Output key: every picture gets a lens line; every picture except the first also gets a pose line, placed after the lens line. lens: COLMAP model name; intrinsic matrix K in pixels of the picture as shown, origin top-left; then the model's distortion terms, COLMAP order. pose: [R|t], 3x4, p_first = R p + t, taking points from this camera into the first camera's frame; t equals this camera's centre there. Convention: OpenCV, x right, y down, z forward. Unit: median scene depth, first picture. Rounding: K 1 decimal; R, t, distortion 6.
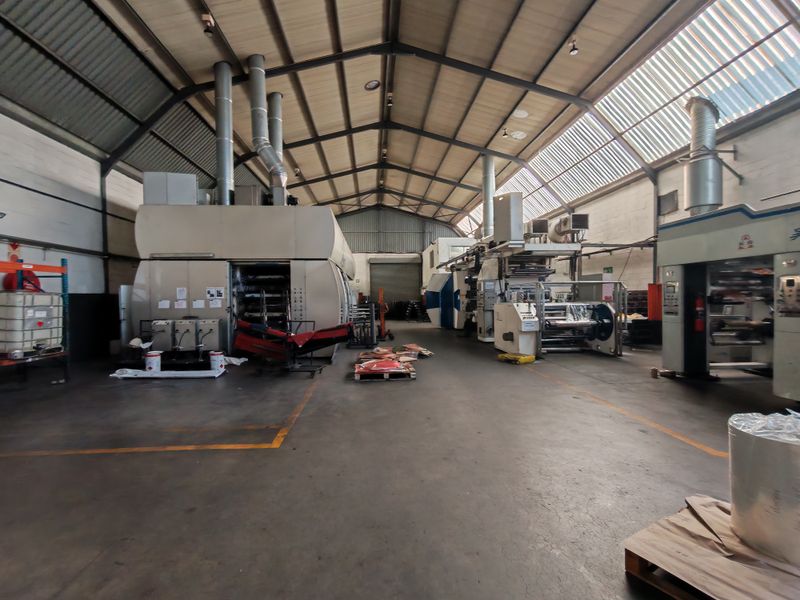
lens RADIAL K [[364.4, 0, 397.9], [0, 364.4, 302.3], [0, 0, 1]] dist [-0.003193, 0.000210]
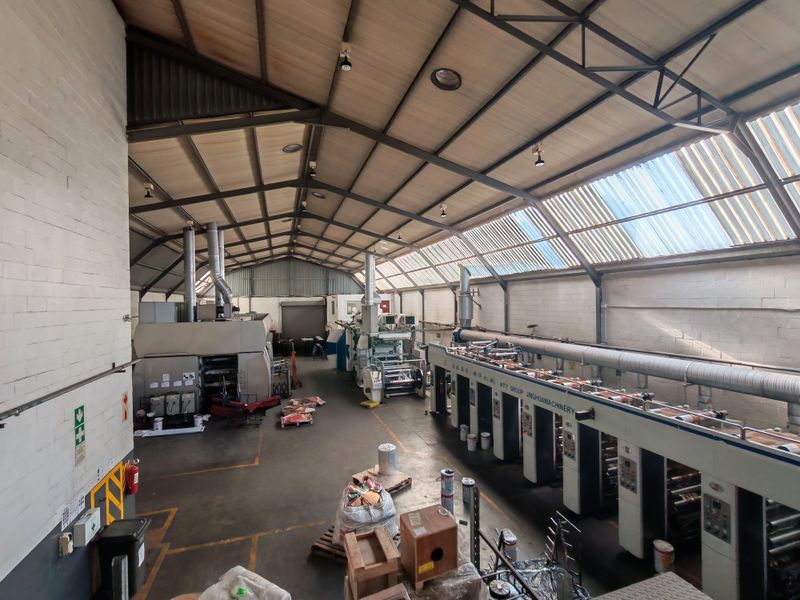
lens RADIAL K [[364.4, 0, 397.9], [0, 364.4, 302.3], [0, 0, 1]] dist [-0.003193, 0.000210]
pose [[0.970522, -0.004013, 0.240980, 0.015699], [0.007668, 0.999869, -0.014231, -0.318089], [-0.240891, 0.015660, 0.970426, -0.794175]]
